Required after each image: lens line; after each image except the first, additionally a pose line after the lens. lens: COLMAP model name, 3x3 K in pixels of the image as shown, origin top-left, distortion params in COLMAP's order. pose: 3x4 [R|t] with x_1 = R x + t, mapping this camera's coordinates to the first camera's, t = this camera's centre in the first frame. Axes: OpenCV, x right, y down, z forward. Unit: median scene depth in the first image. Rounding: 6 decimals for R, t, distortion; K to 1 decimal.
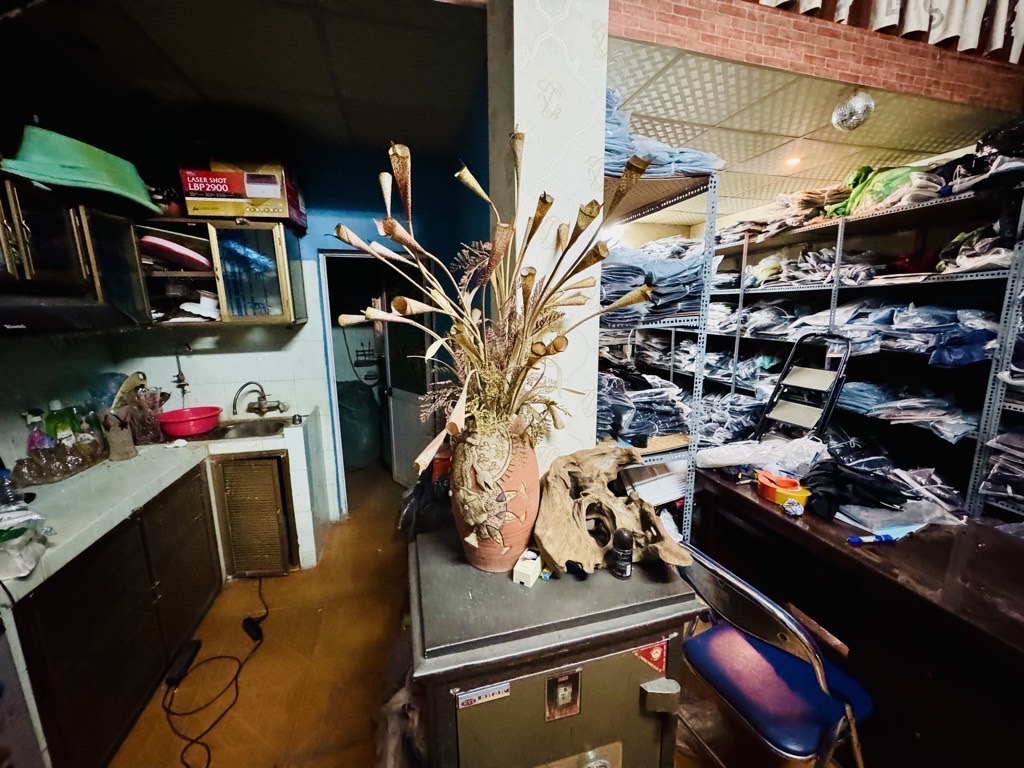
lens RADIAL K [[406.3, 0, 511.9], [0, 406.3, 385.1], [0, 0, 1]] dist [-0.001641, 0.000457]
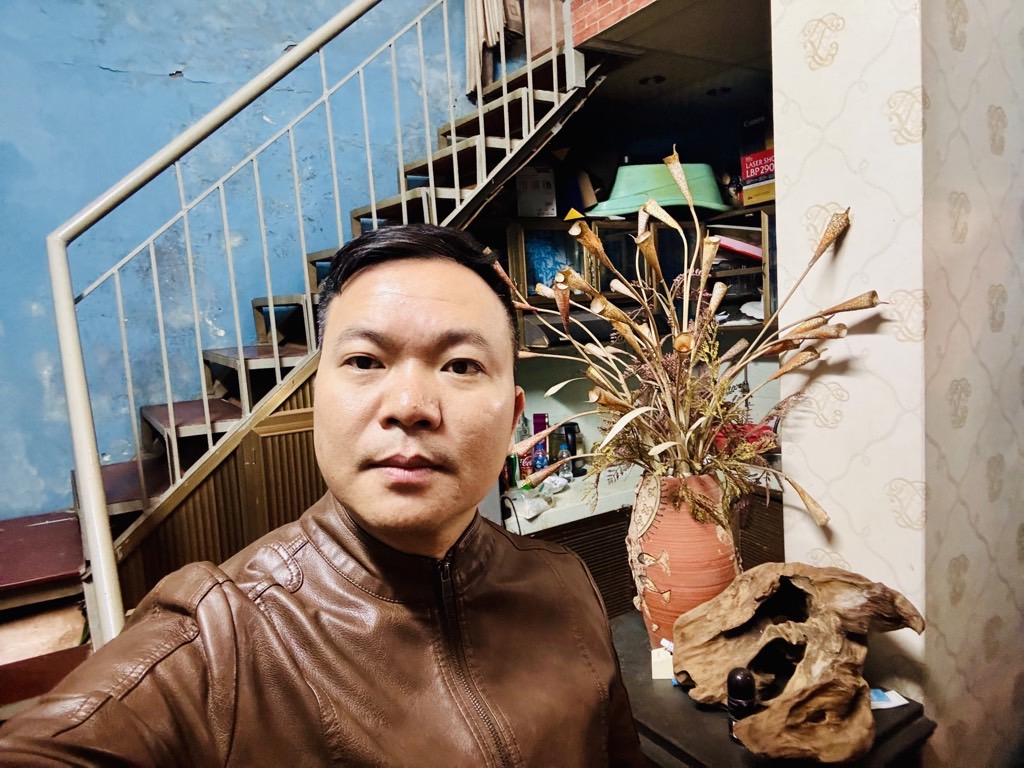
lens RADIAL K [[692.8, 0, 514.9], [0, 692.8, 383.3], [0, 0, 1]] dist [0.047690, -0.045556]
pose [[0.302957, 0.089431, -0.948799, 0.539498], [-0.115145, 0.991729, 0.056711, -0.066863], [0.946023, 0.092068, 0.310749, 0.093623]]
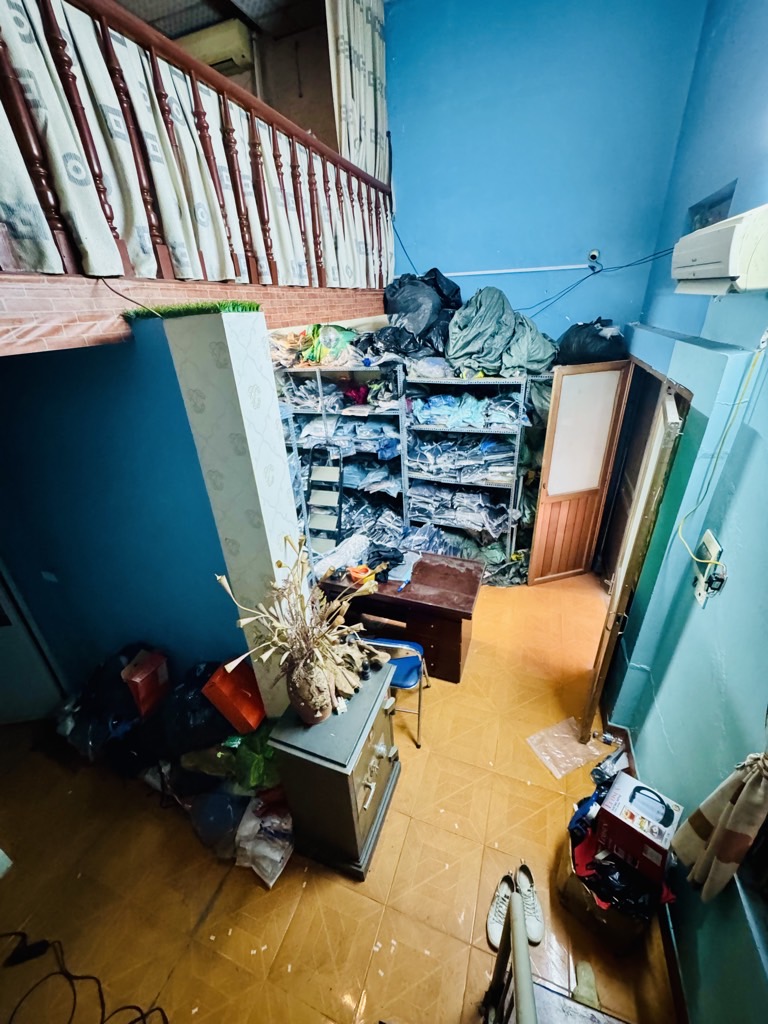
lens RADIAL K [[406.3, 0, 382.5], [0, 406.3, 512.6], [0, 0, 1]] dist [-0.001641, 0.000457]
pose [[0.586892, -0.381816, 0.713985, -0.414817], [0.193160, 0.922392, 0.334489, -0.492061], [-0.786287, -0.058396, 0.615096, -0.180218]]
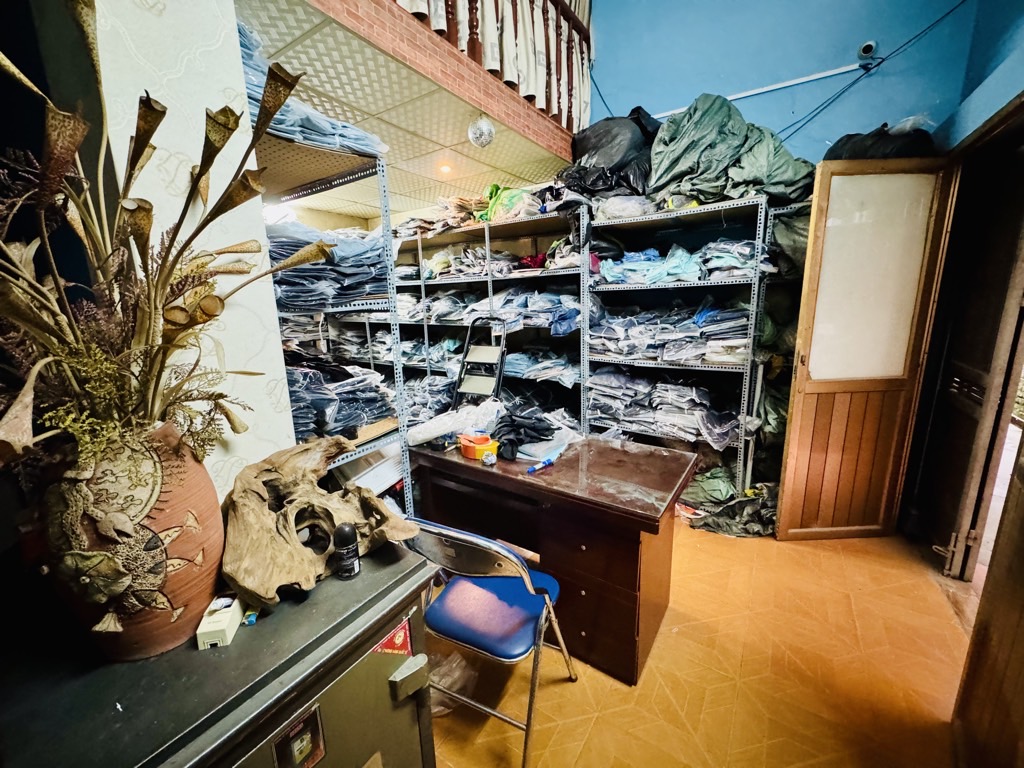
lens RADIAL K [[406.3, 0, 512.4], [0, 406.3, 385.4], [0, 0, 1]] dist [-0.001641, 0.000457]
pose [[0.754409, -0.143284, 0.640575, 0.012299], [0.138836, 0.988637, 0.057630, 0.023946], [-0.641553, 0.045458, 0.765730, 0.030444]]
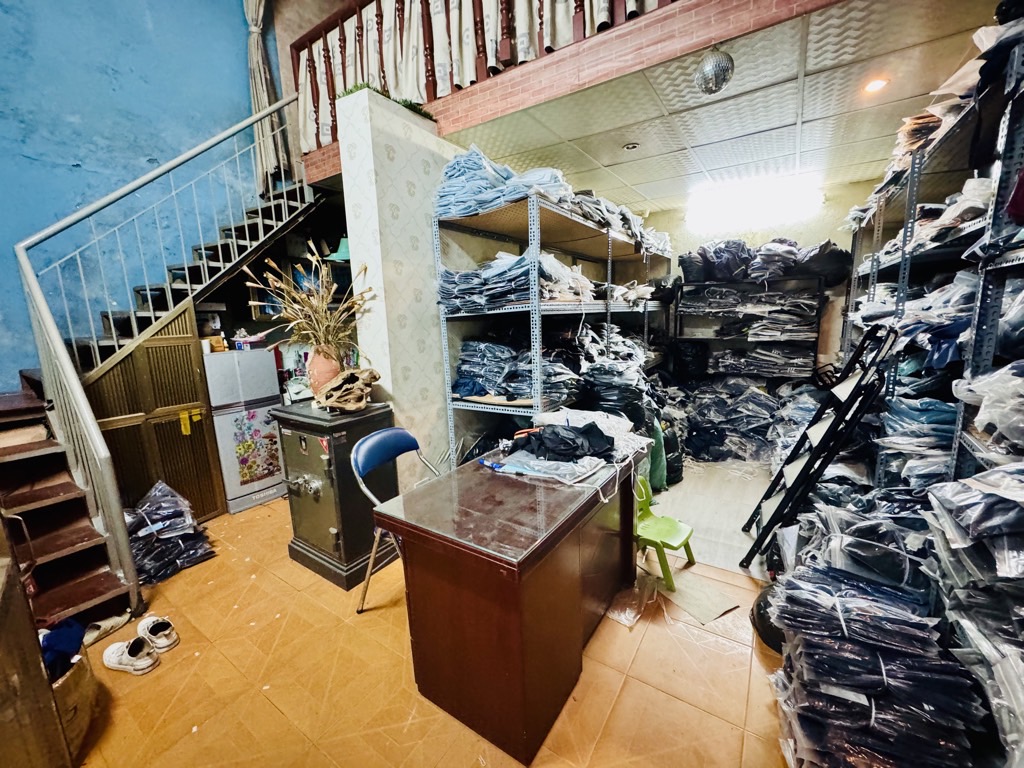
lens RADIAL K [[406.3, 0, 511.6], [0, 406.3, 386.6], [0, 0, 1]] dist [-0.001641, 0.000457]
pose [[0.655589, 0.122583, -0.745102, 1.208489], [-0.116114, 0.991365, 0.060933, 0.018020], [0.746137, 0.046570, 0.664161, 0.084466]]
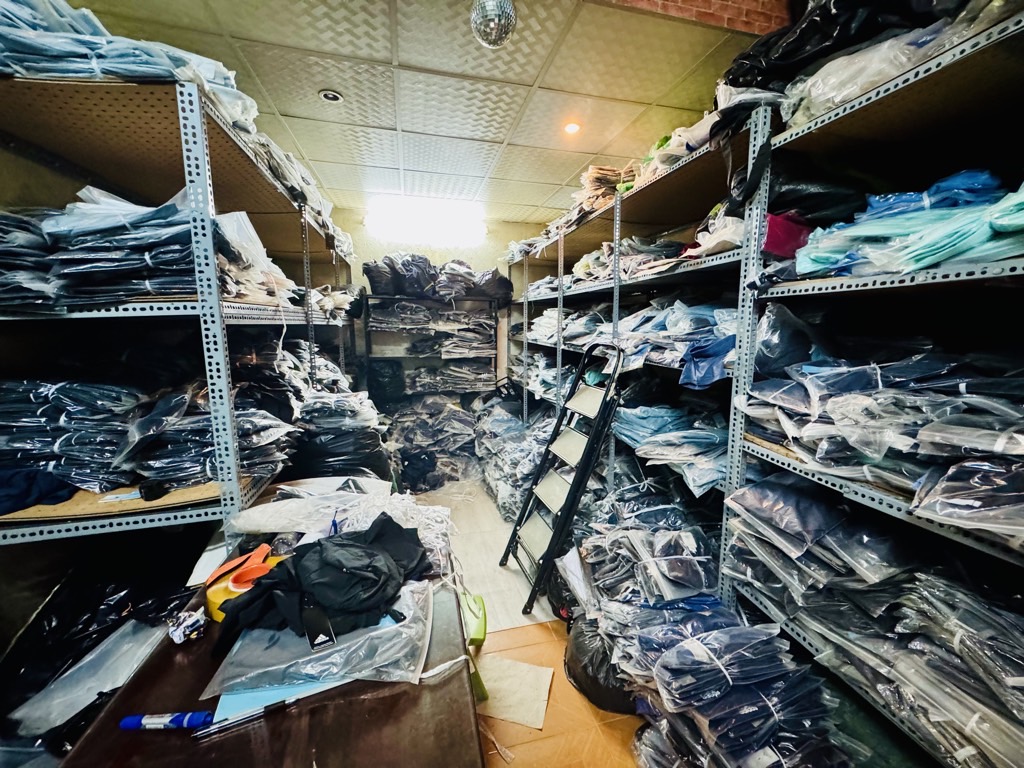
lens RADIAL K [[406.3, 0, 511.7], [0, 406.3, 385.4], [0, 0, 1]] dist [-0.001641, 0.000457]
pose [[0.999723, 0.017145, -0.016112, 0.827263], [-0.017762, 0.999083, -0.038947, -0.016835], [0.015429, 0.039223, 0.999111, 0.305851]]
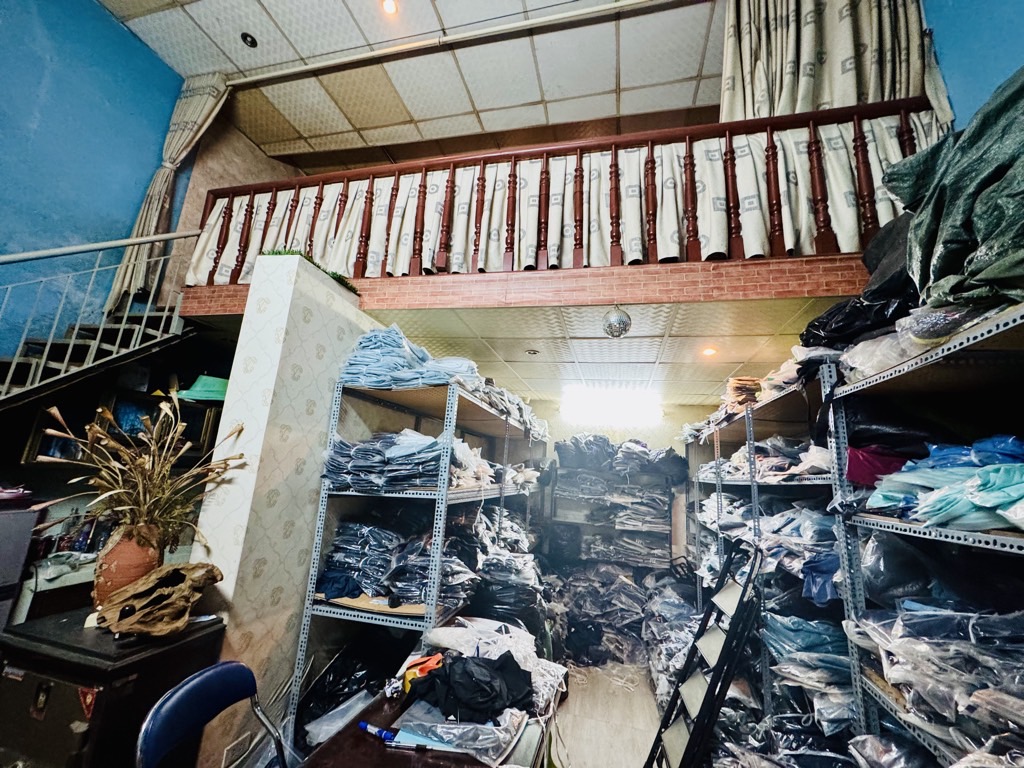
lens RADIAL K [[406.3, 0, 511.3], [0, 406.3, 385.3], [0, 0, 1]] dist [-0.001641, 0.000457]
pose [[0.868642, -0.032637, -0.494364, 1.055629], [-0.168269, 0.919080, -0.356340, -0.058501], [0.465990, 0.392718, 0.792859, 0.031092]]
